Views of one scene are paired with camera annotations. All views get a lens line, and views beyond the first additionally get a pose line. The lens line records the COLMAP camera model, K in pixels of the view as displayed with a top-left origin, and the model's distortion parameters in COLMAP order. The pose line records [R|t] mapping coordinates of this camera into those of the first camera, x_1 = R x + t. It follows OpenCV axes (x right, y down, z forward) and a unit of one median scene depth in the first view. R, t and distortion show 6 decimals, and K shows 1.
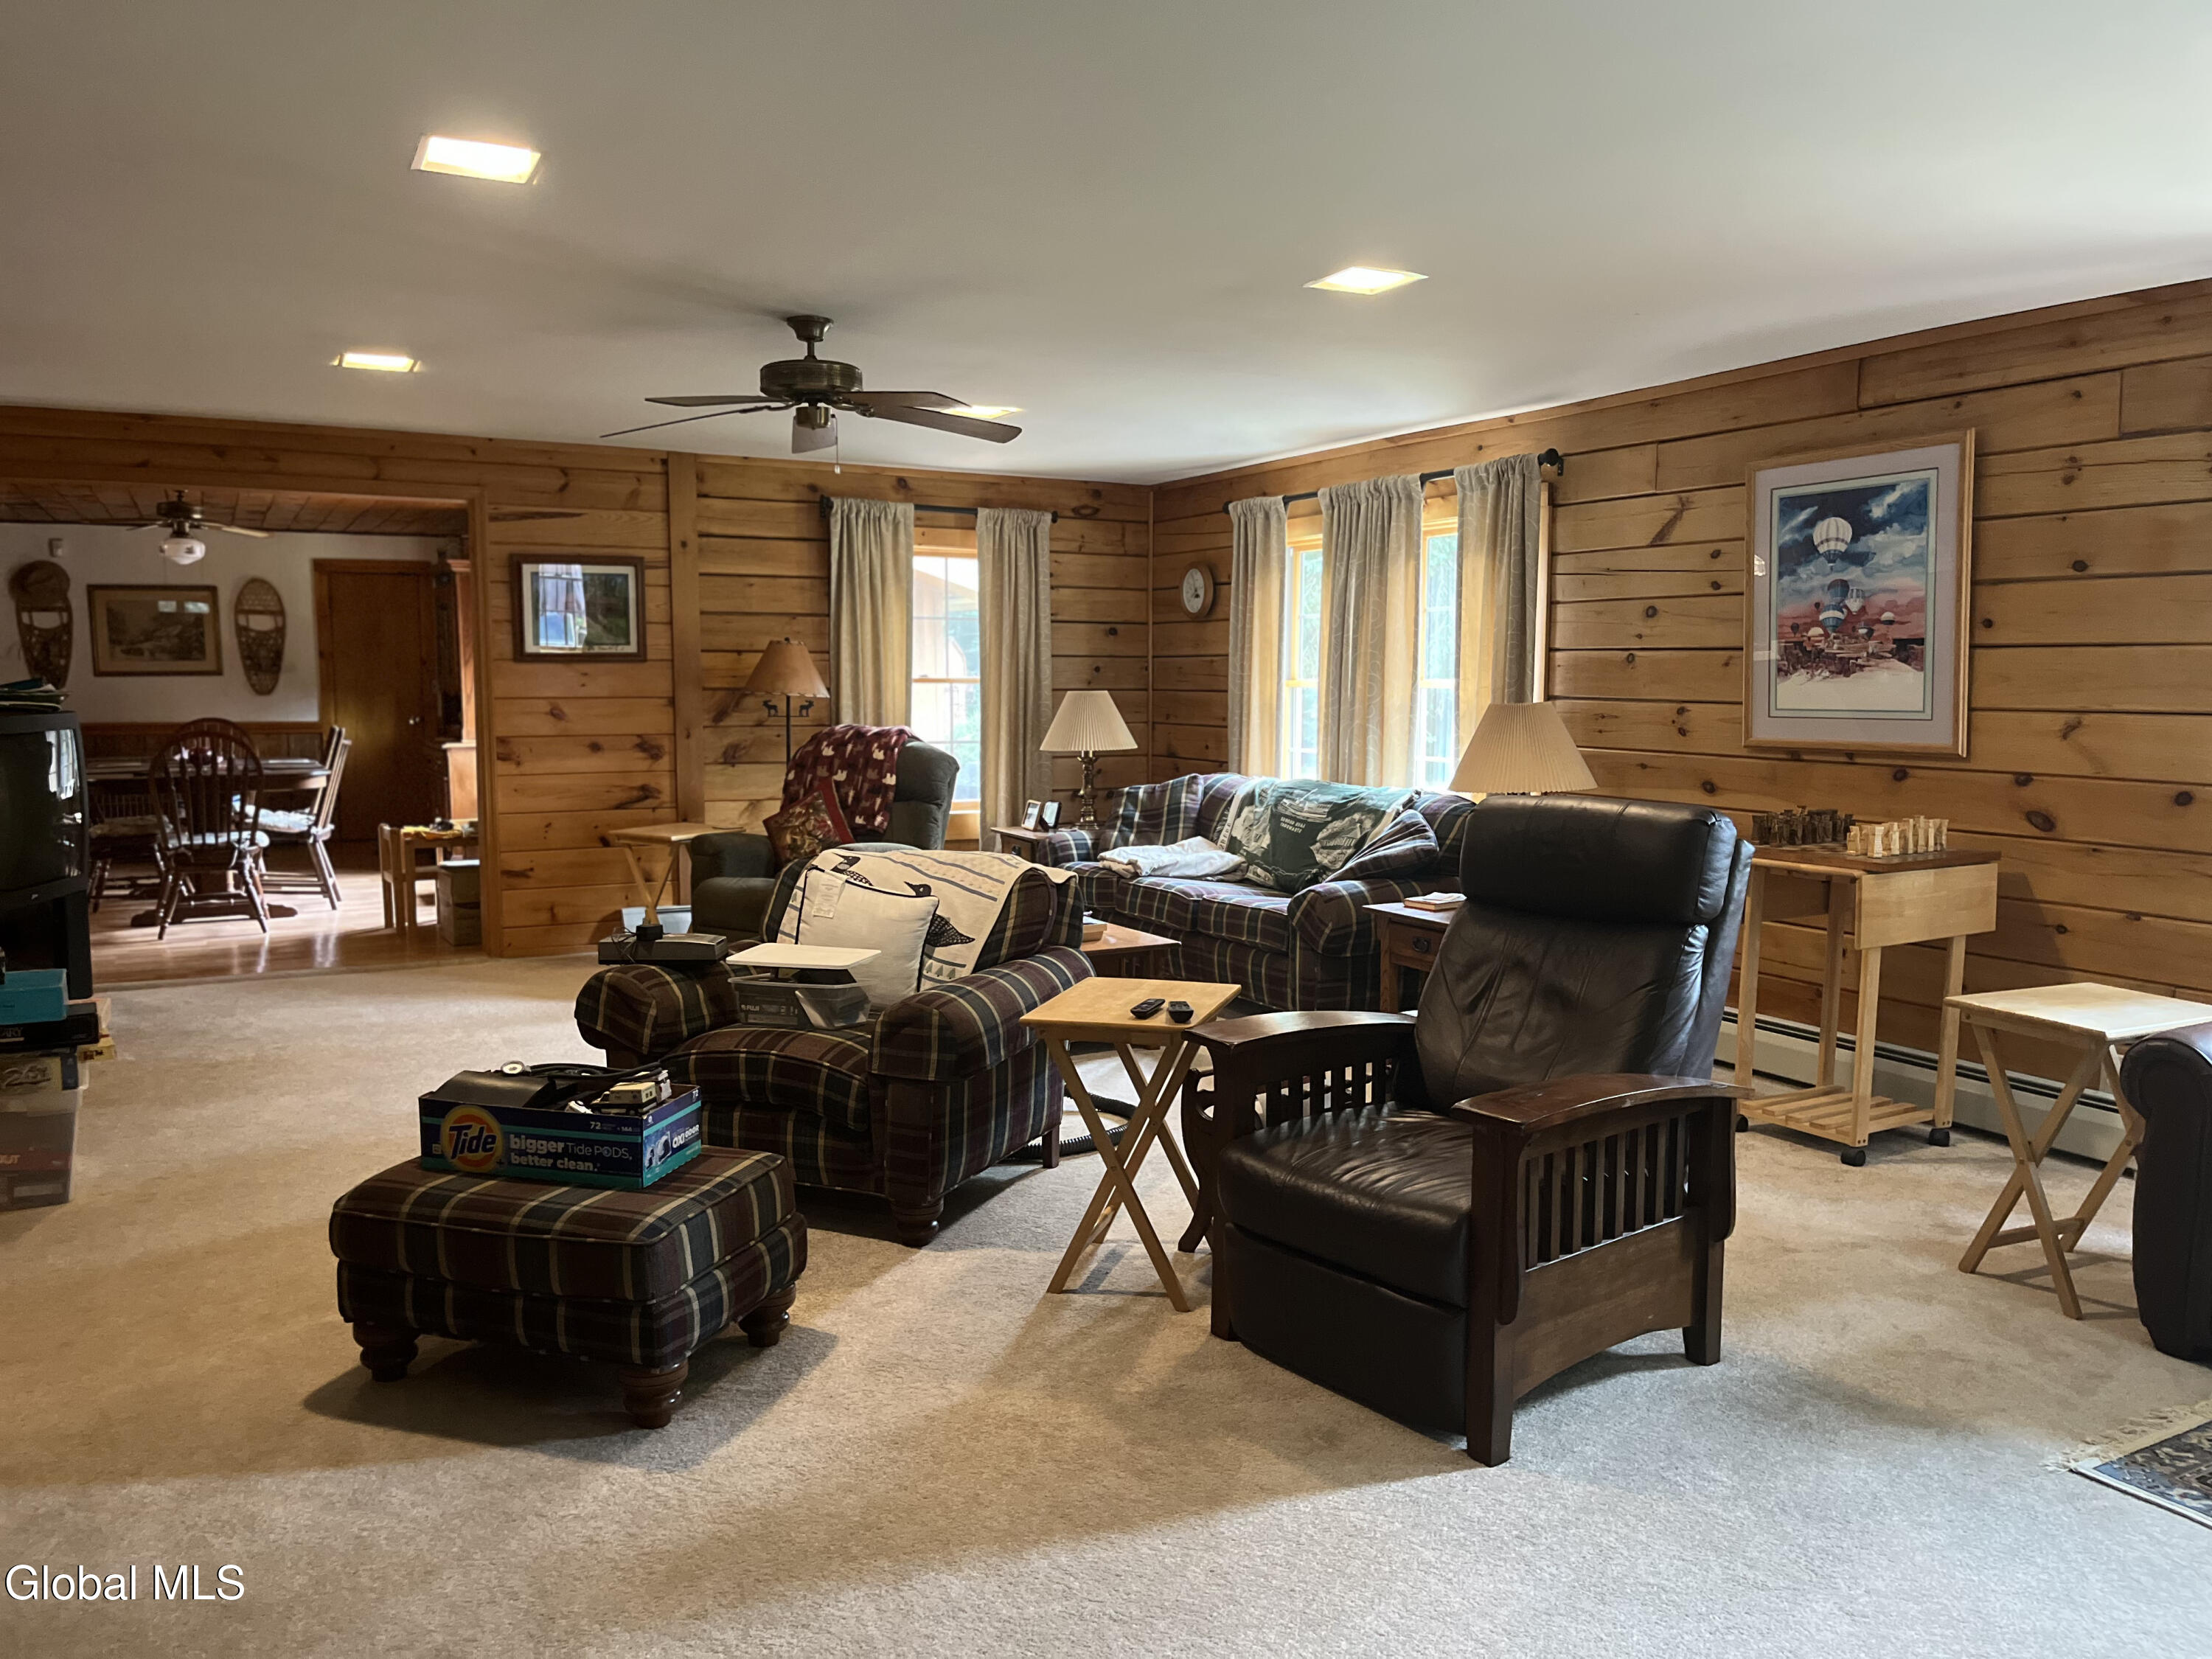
lens RADIAL K [[1662.4, 0, 1092.7], [0, 1662.4, 825.5], [0, 0, 1]] dist [0.038773, -0.013352]
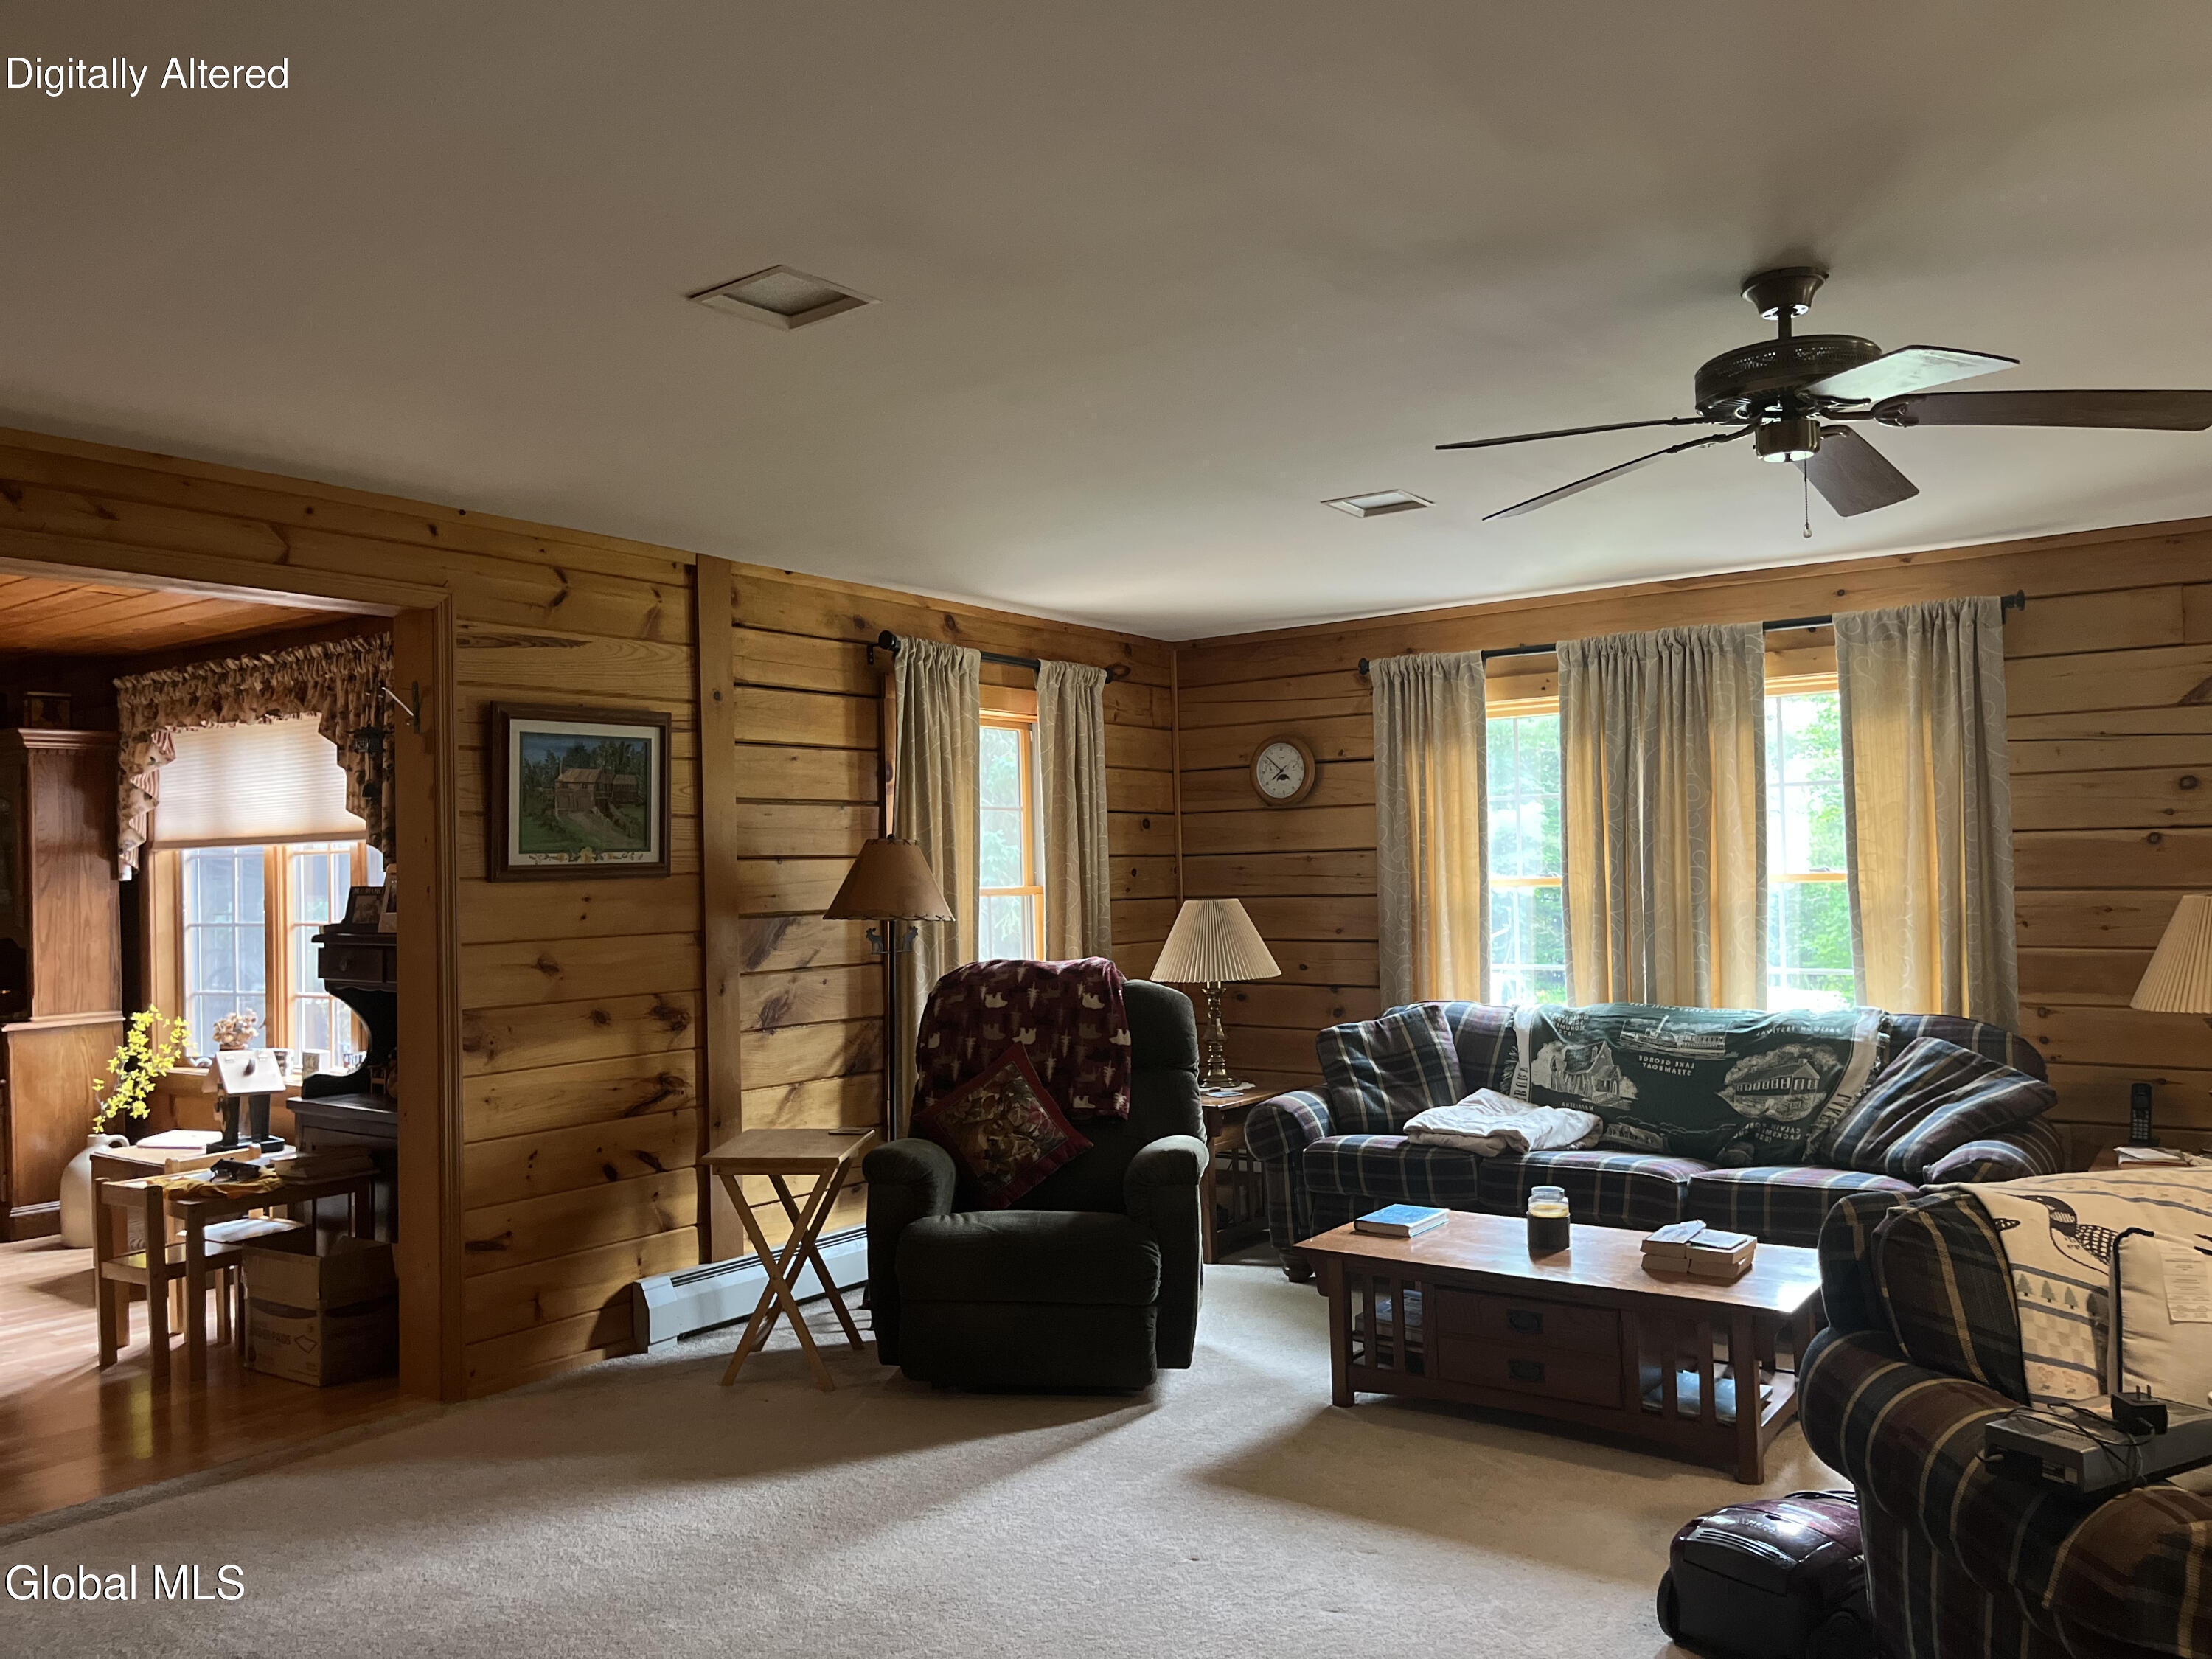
lens RADIAL K [[1662.4, 0, 1114.9], [0, 1662.4, 840.8], [0, 0, 1]] dist [0.038773, -0.013352]
pose [[0.902010, -0.015874, 0.431423, -0.390557], [0.065131, 0.992889, -0.099642, -0.037983], [-0.426773, 0.117977, 0.896630, 0.362125]]
